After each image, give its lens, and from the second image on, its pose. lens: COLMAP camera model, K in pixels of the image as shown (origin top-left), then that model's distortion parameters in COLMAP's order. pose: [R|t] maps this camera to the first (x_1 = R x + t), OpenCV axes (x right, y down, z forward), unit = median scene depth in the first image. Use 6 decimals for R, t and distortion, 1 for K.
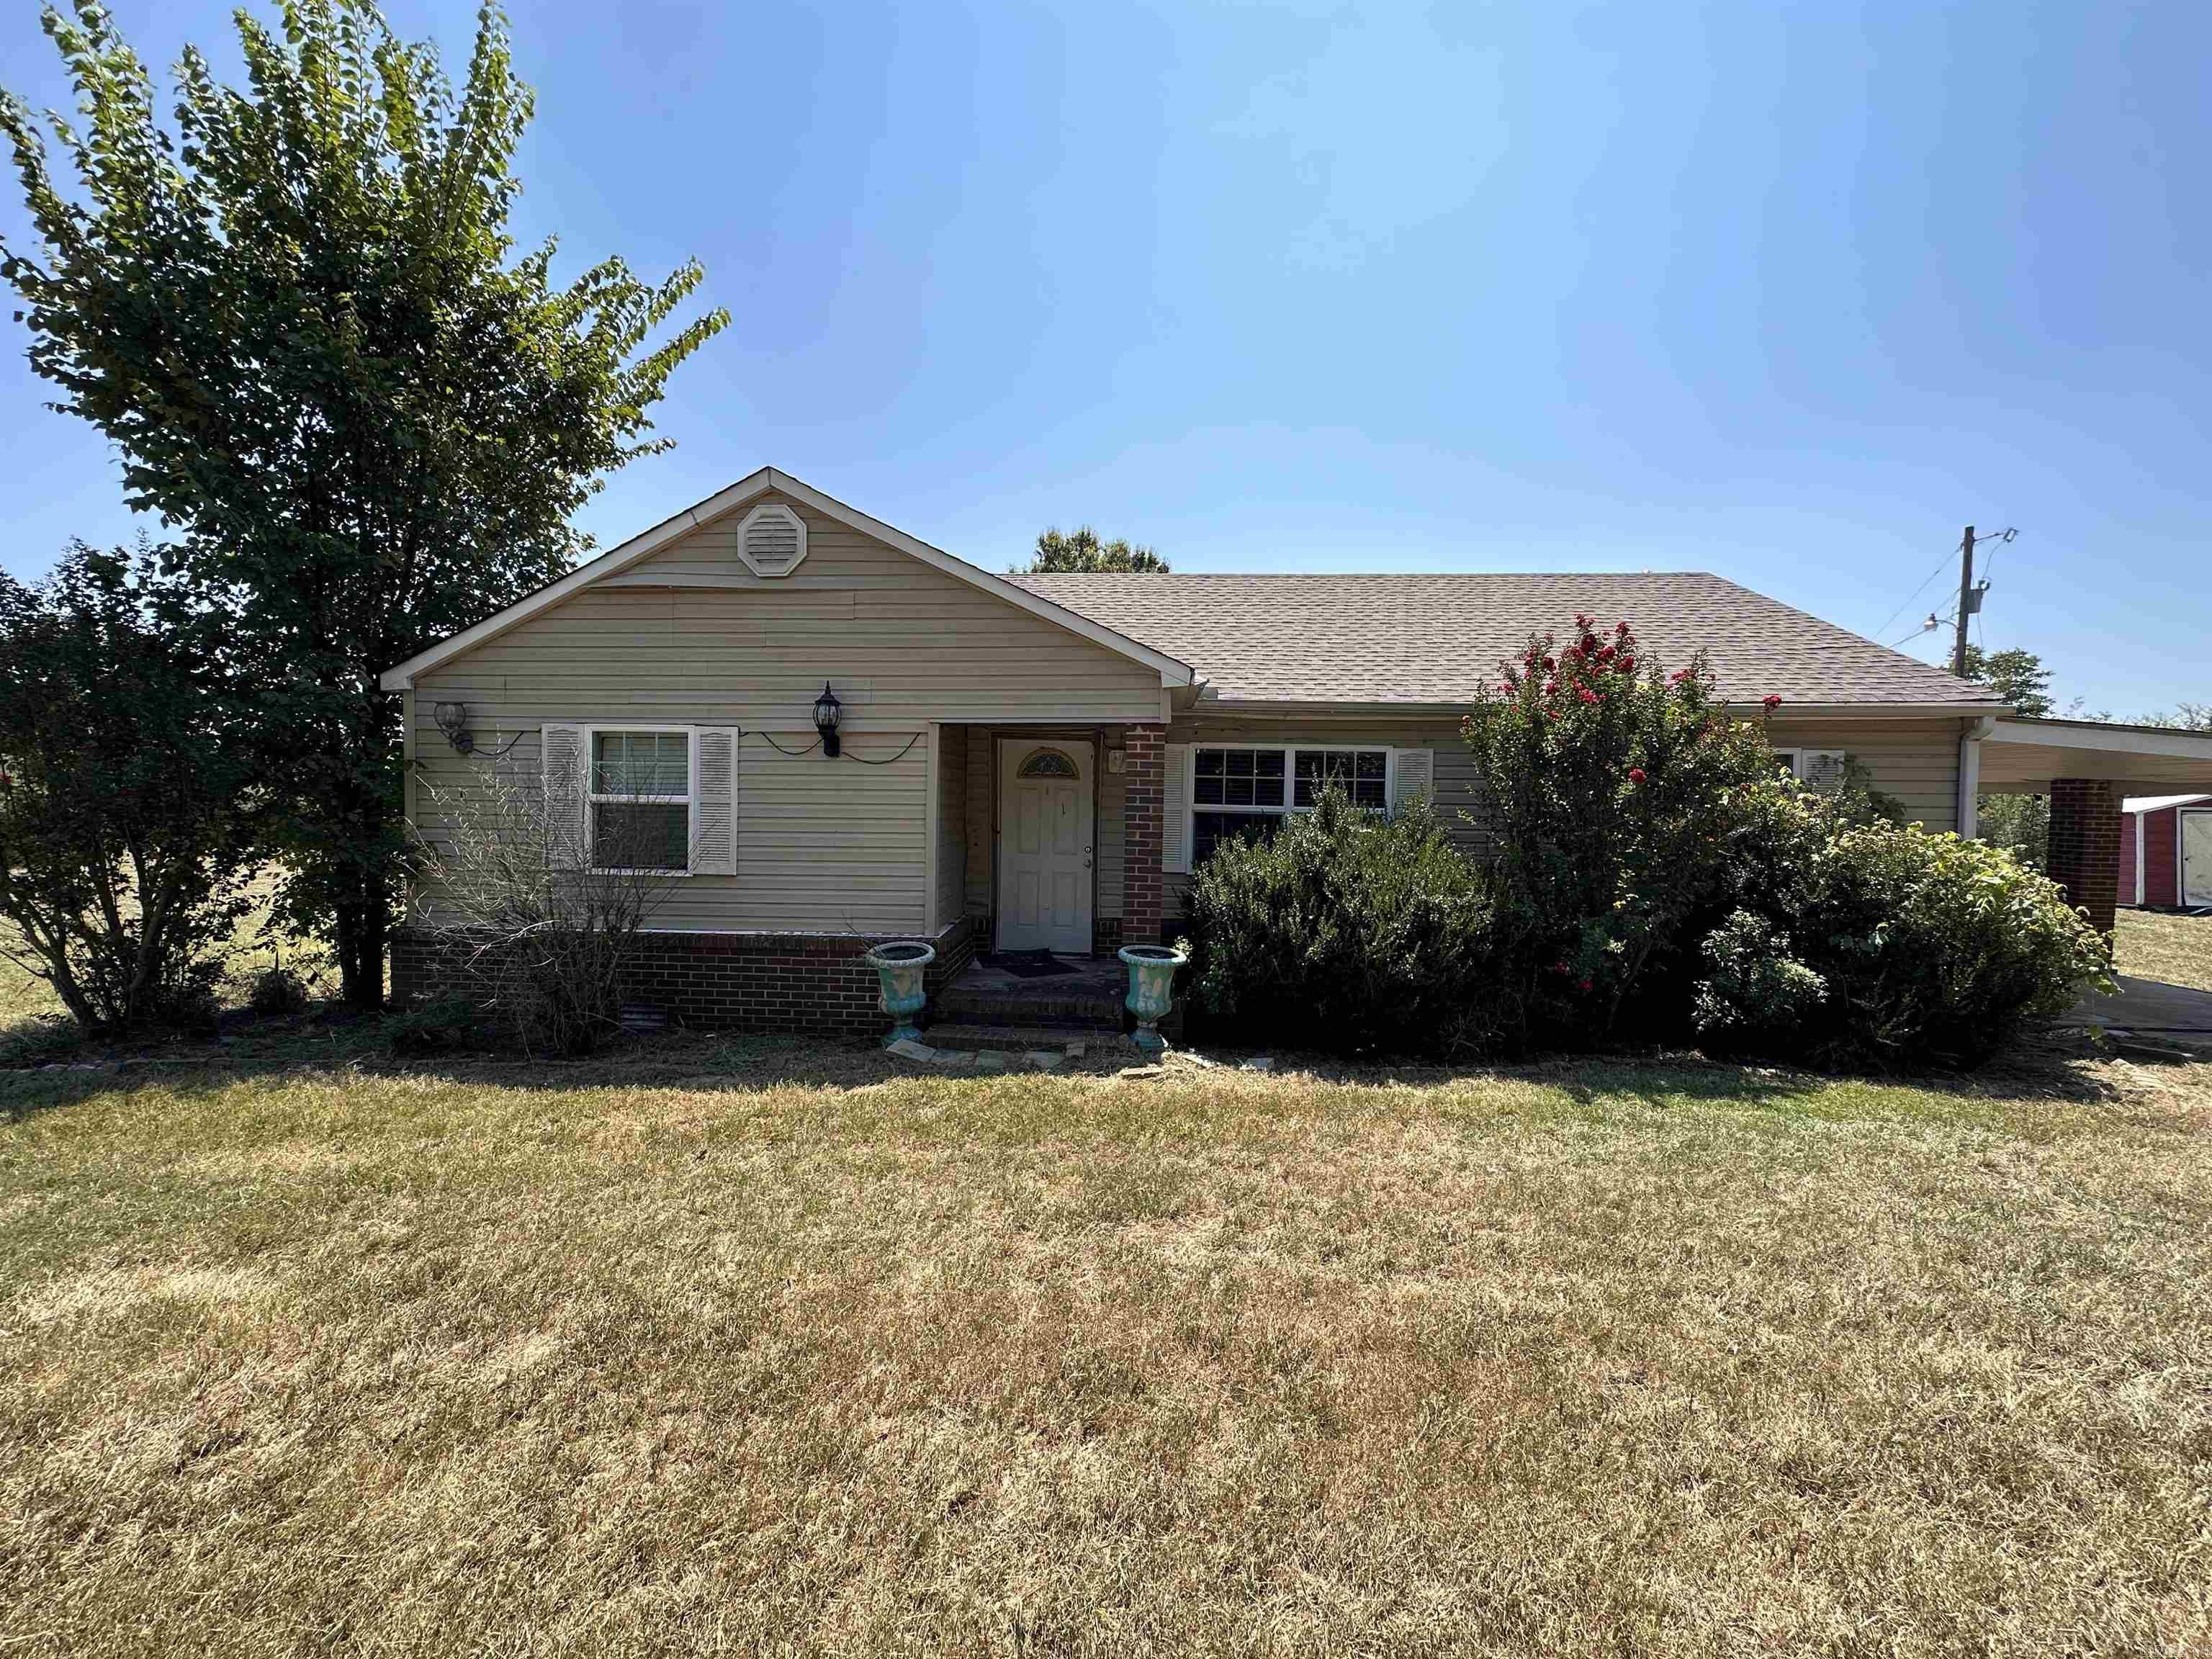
lens RADIAL K [[882.8, 0, 1104.1], [0, 882.8, 827.0], [0, 0, 1]] dist [-0.000387, 0.000909]
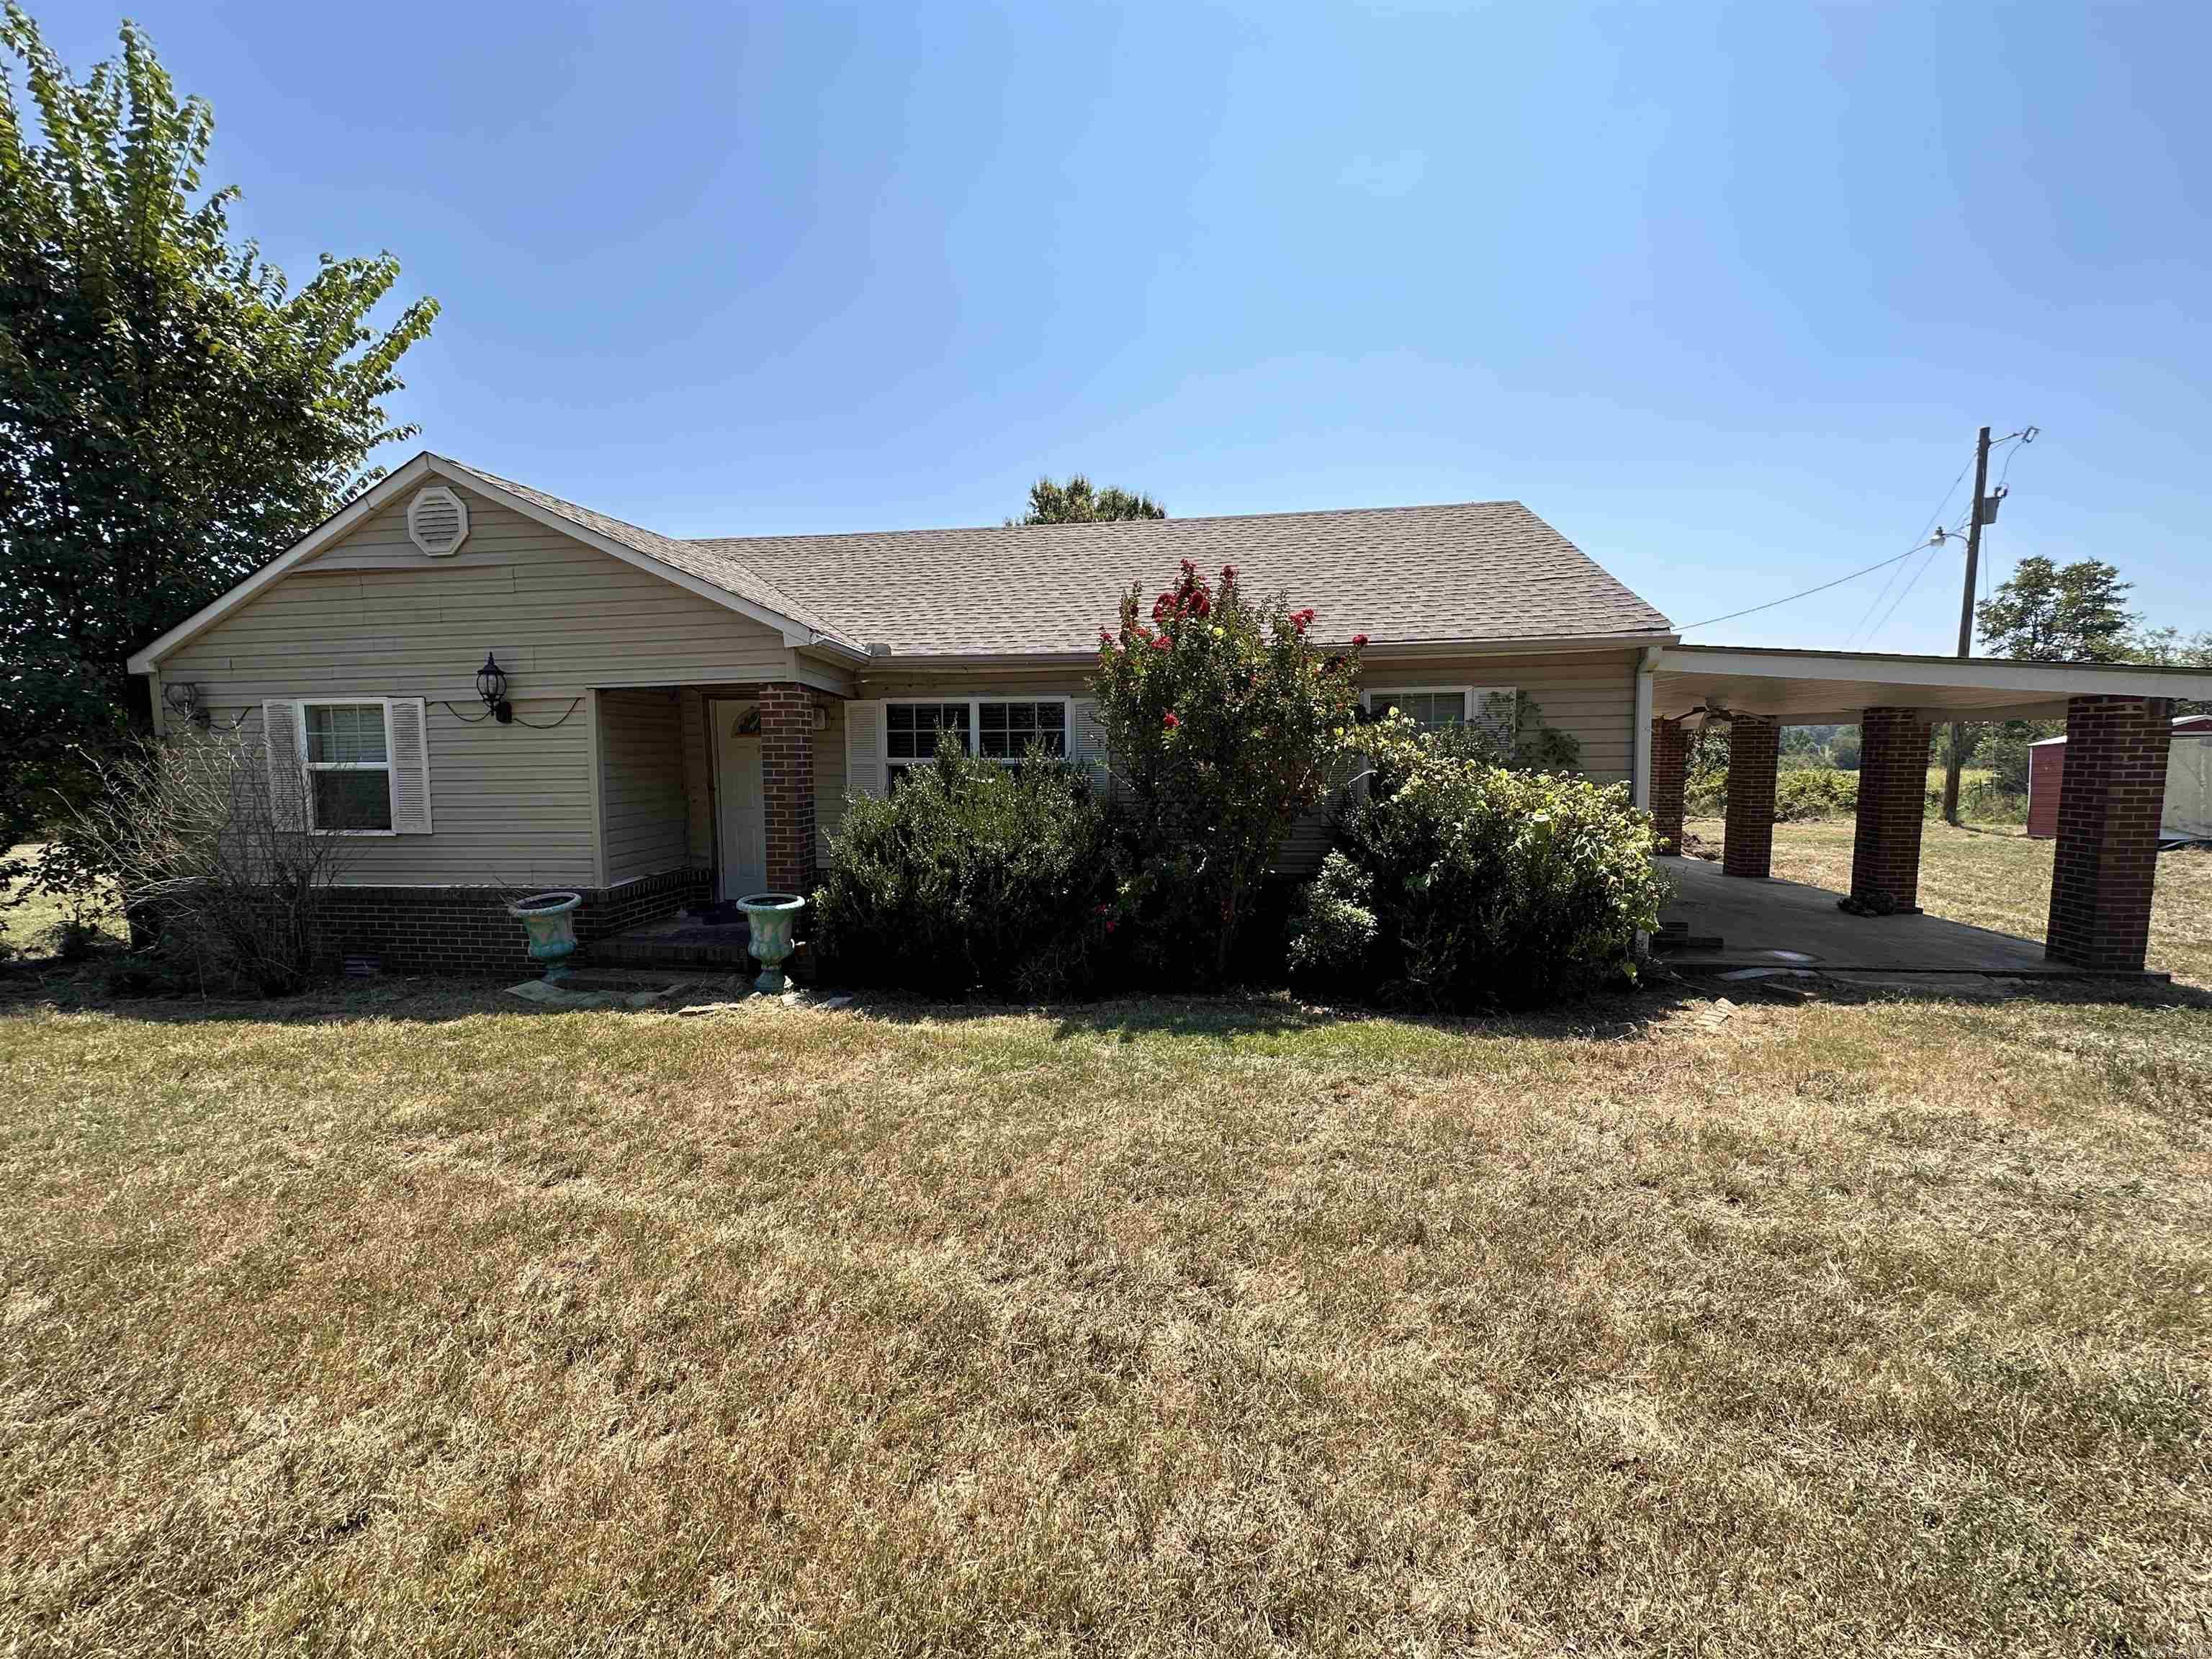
lens RADIAL K [[882.8, 0, 1104.1], [0, 882.8, 827.0], [0, 0, 1]] dist [-0.000387, 0.000909]
pose [[0.996047, -0.017228, -0.087143, 0.511793], [0.021953, 0.998323, 0.053557, 0.005872], [0.086074, -0.055258, 0.994755, -0.016293]]
